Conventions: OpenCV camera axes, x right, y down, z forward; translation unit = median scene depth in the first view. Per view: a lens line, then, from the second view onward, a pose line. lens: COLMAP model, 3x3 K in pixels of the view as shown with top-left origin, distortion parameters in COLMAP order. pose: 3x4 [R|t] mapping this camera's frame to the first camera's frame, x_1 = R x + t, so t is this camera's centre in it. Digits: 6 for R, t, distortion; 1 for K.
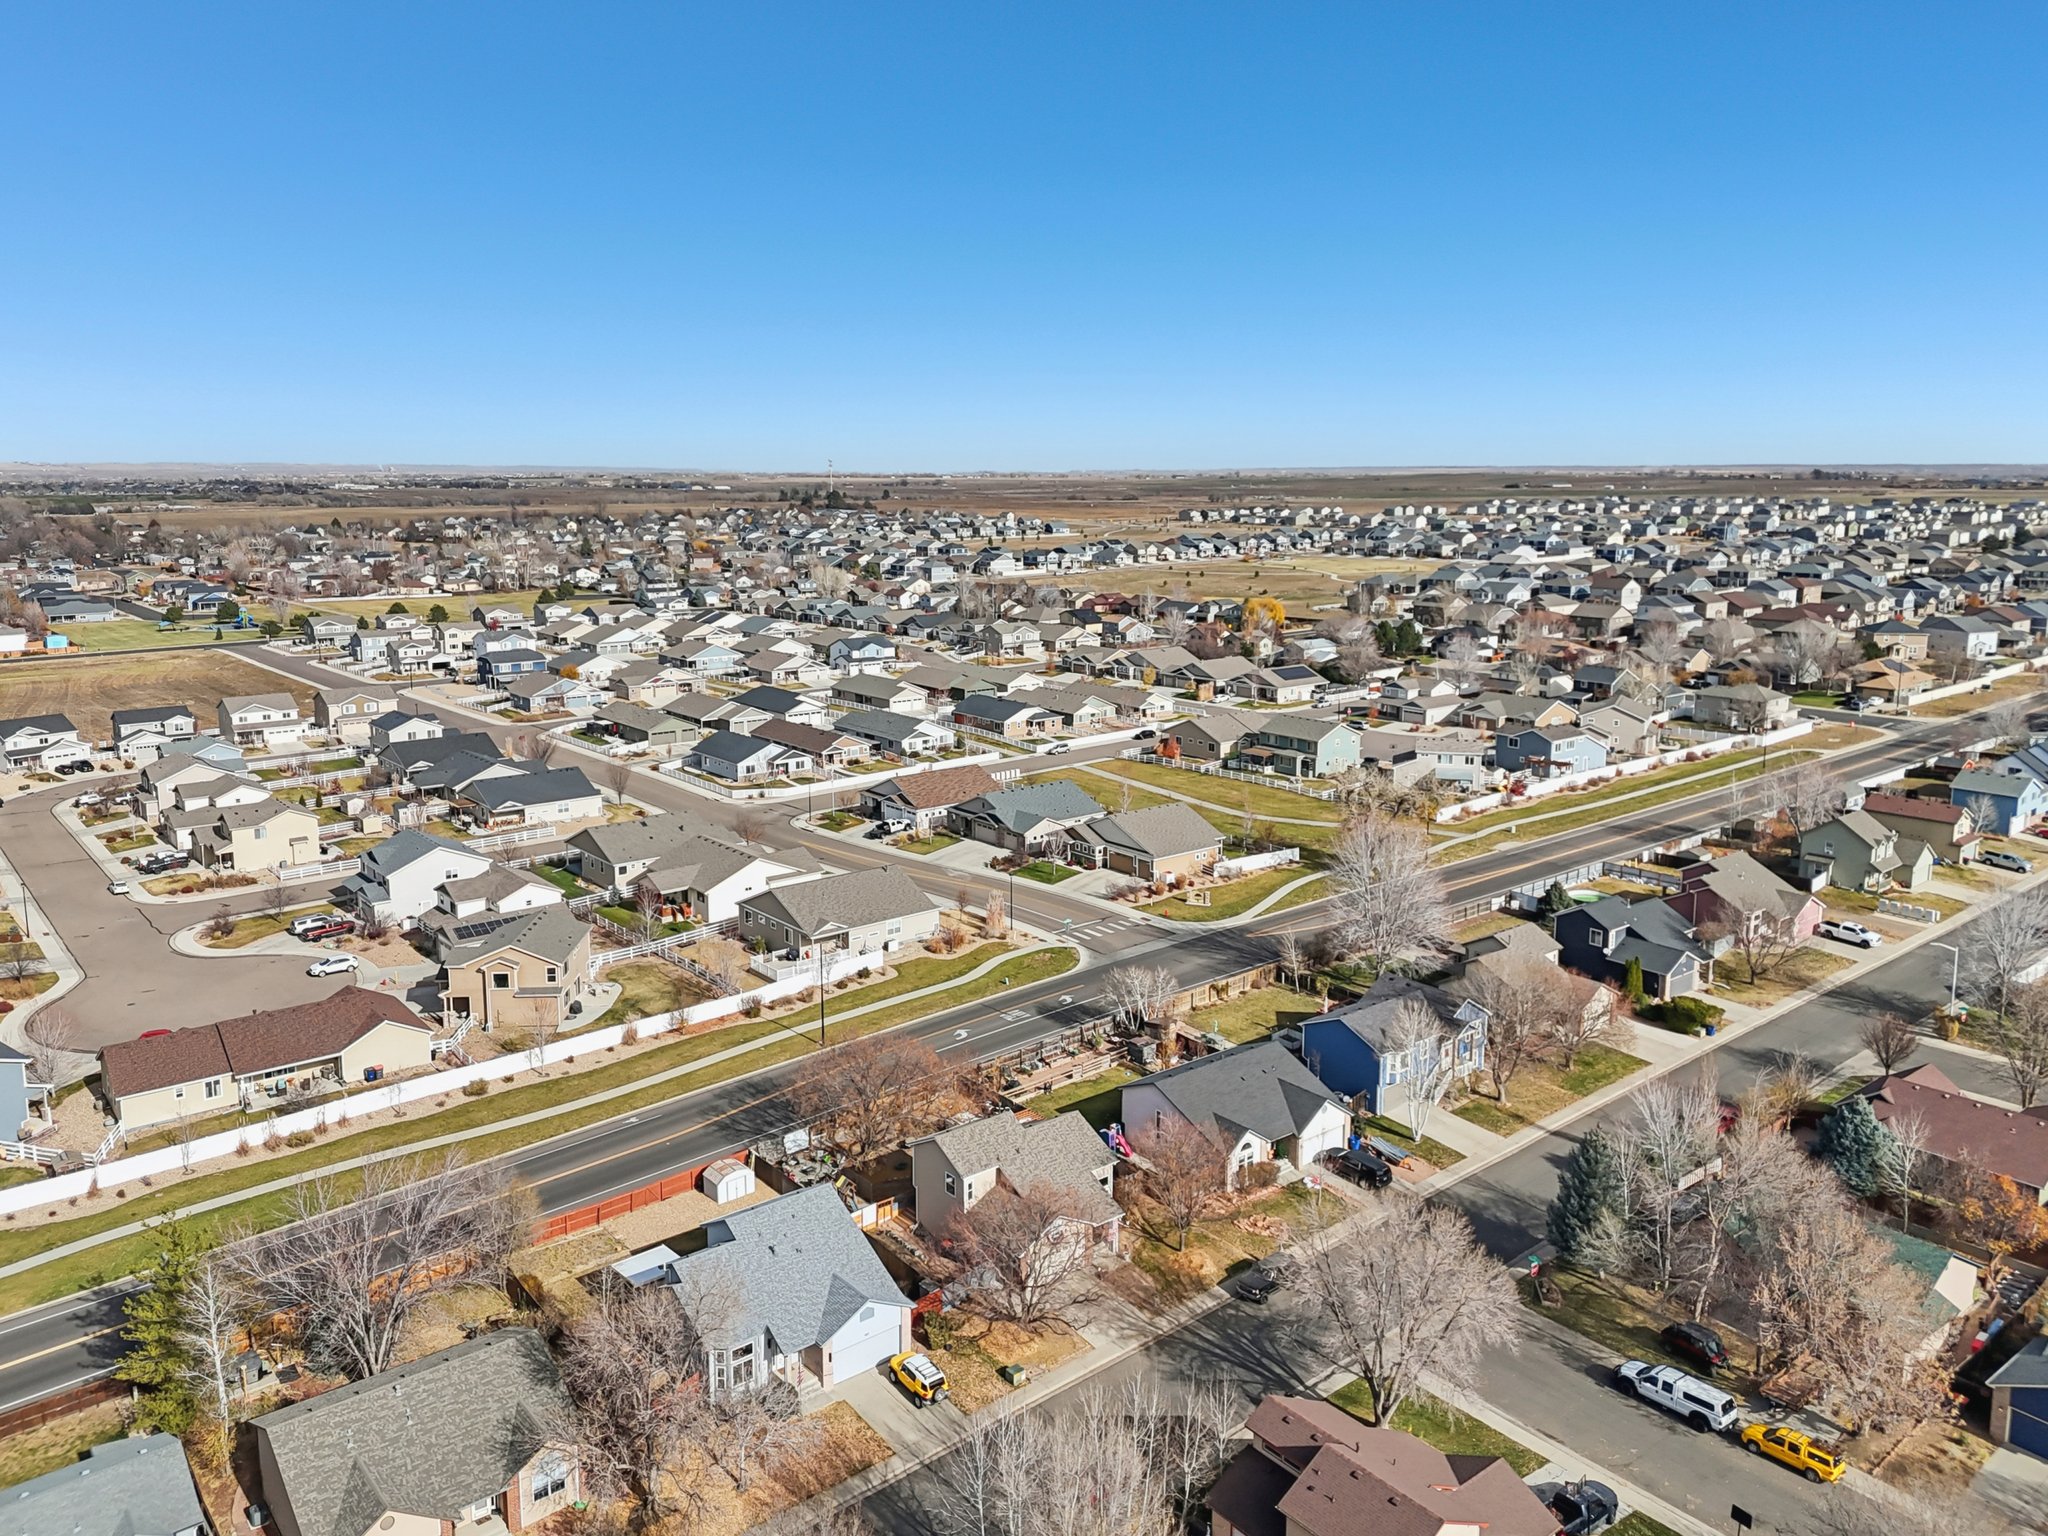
lens RADIAL K [[1501.5, 0, 1026.0], [0, 1501.5, 736.2], [0, 0, 1]] dist [0.122236, -0.153625]
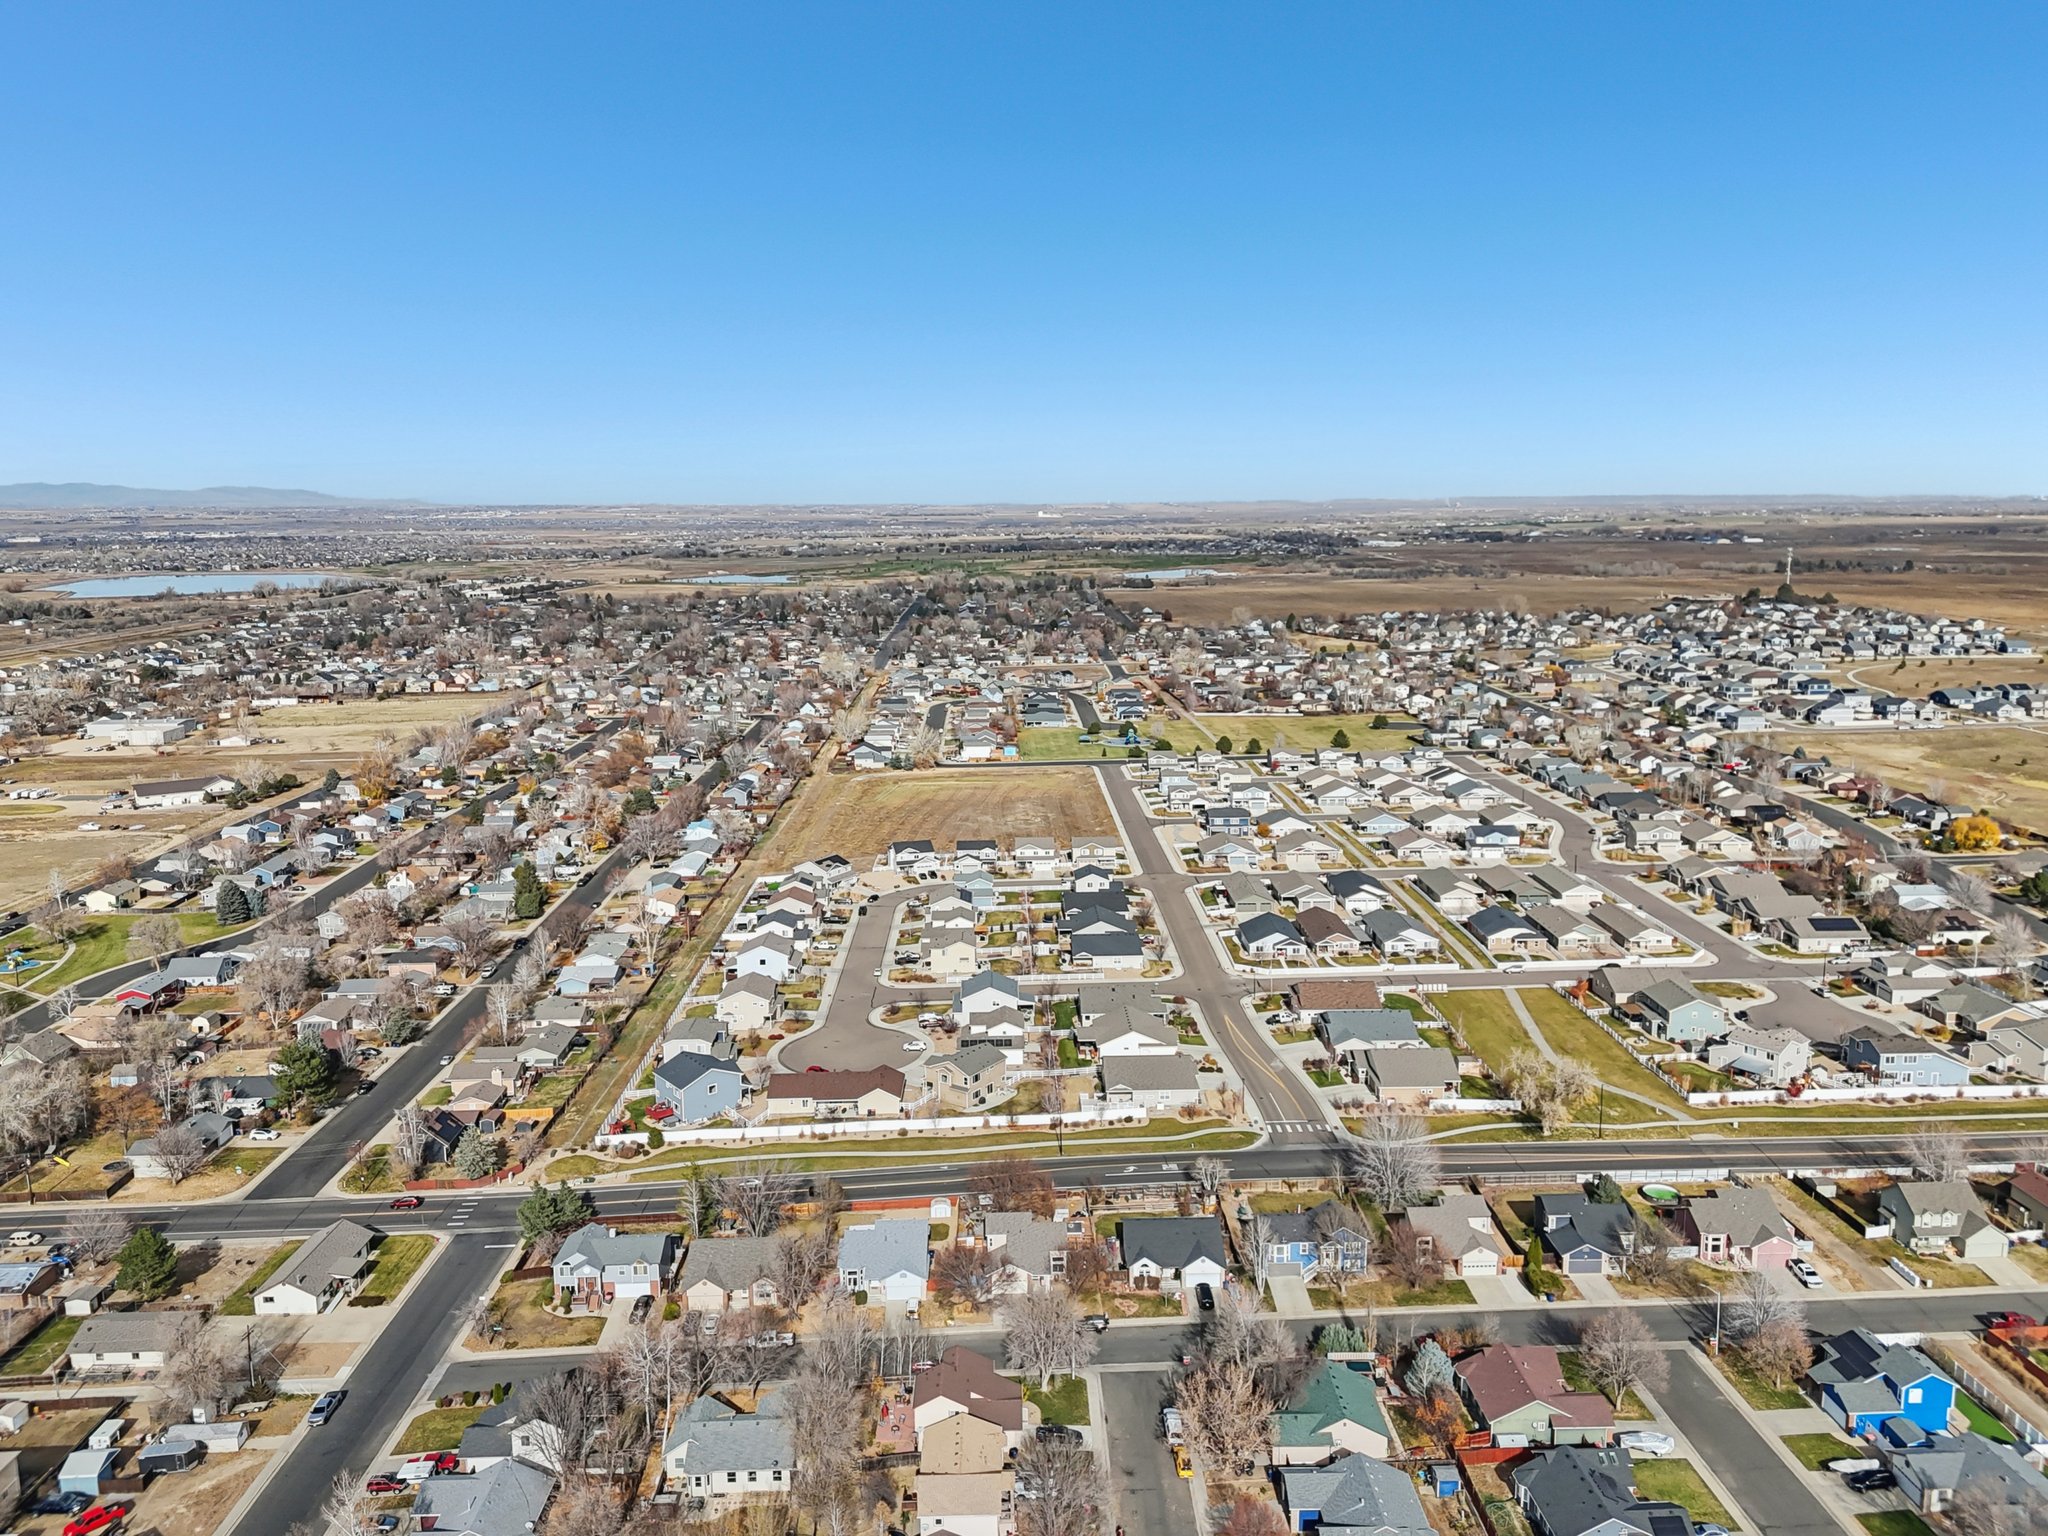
lens RADIAL K [[1518.4, 0, 1039.3], [0, 1518.4, 770.2], [0, 0, 1]] dist [0.113596, -0.122954]
pose [[0.792008, 0.098231, -0.602556, 0.592243], [-0.096591, 0.994702, 0.035199, -0.207794], [0.602821, 0.030323, 0.797300, -0.323325]]
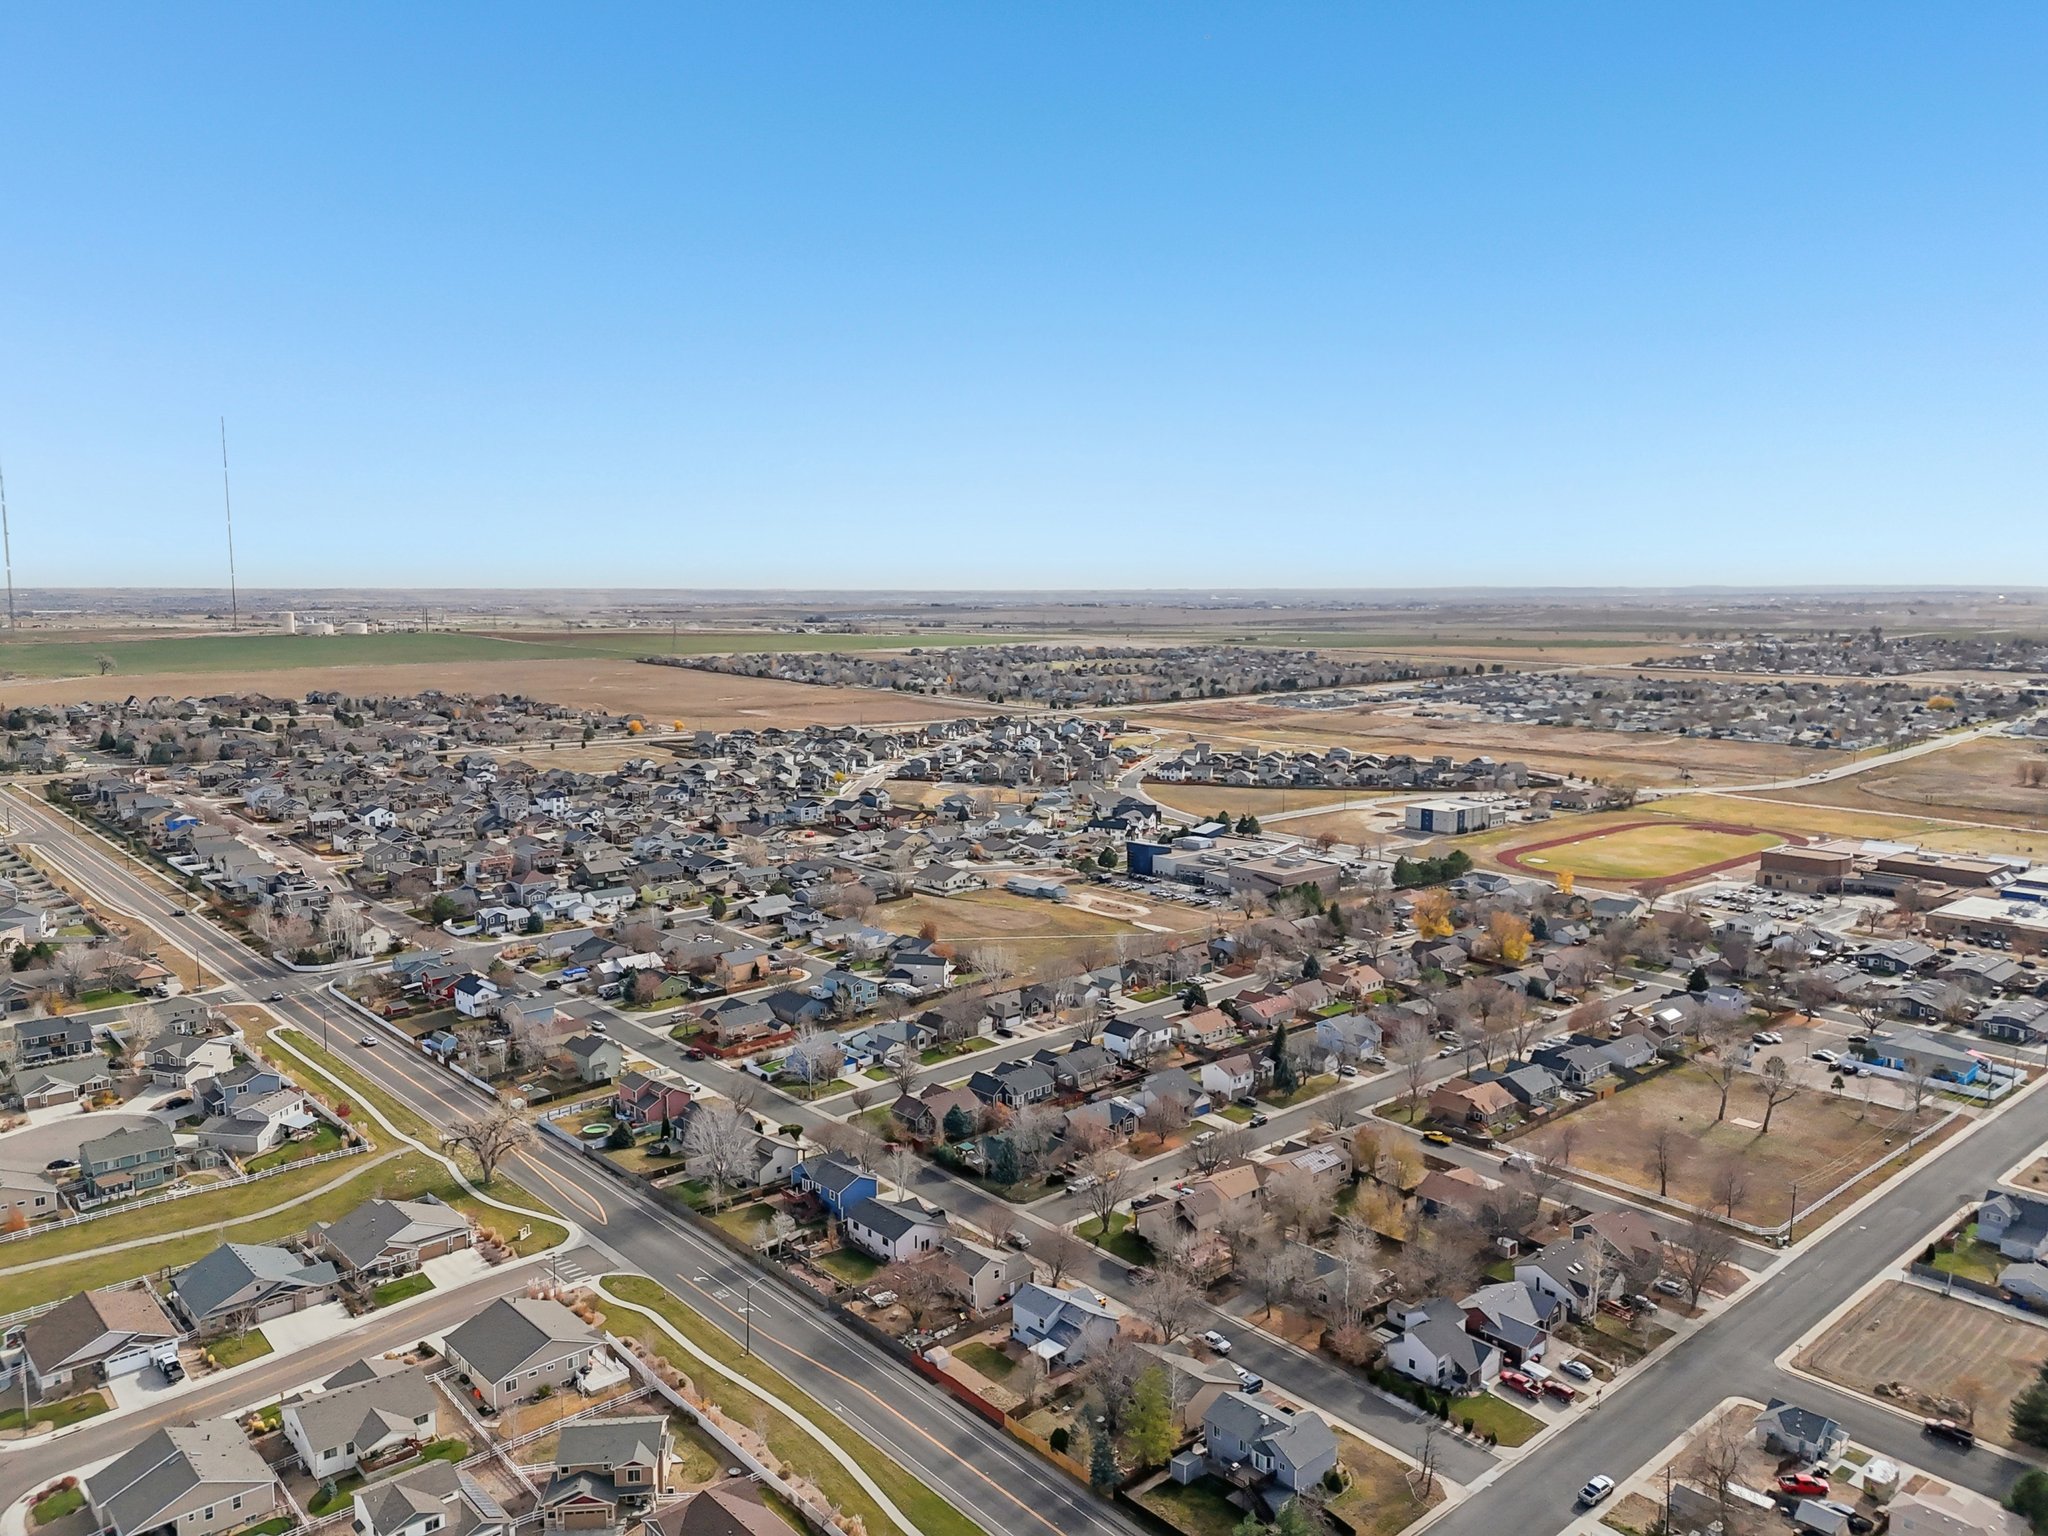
lens RADIAL K [[1518.4, 0, 1039.3], [0, 1518.4, 770.2], [0, 0, 1]] dist [0.113596, -0.122954]
pose [[-0.060165, -0.124302, 0.990419, -1.064798], [0.175180, 0.975502, 0.133072, -0.346133], [-0.982696, 0.181508, -0.036916, 0.430431]]
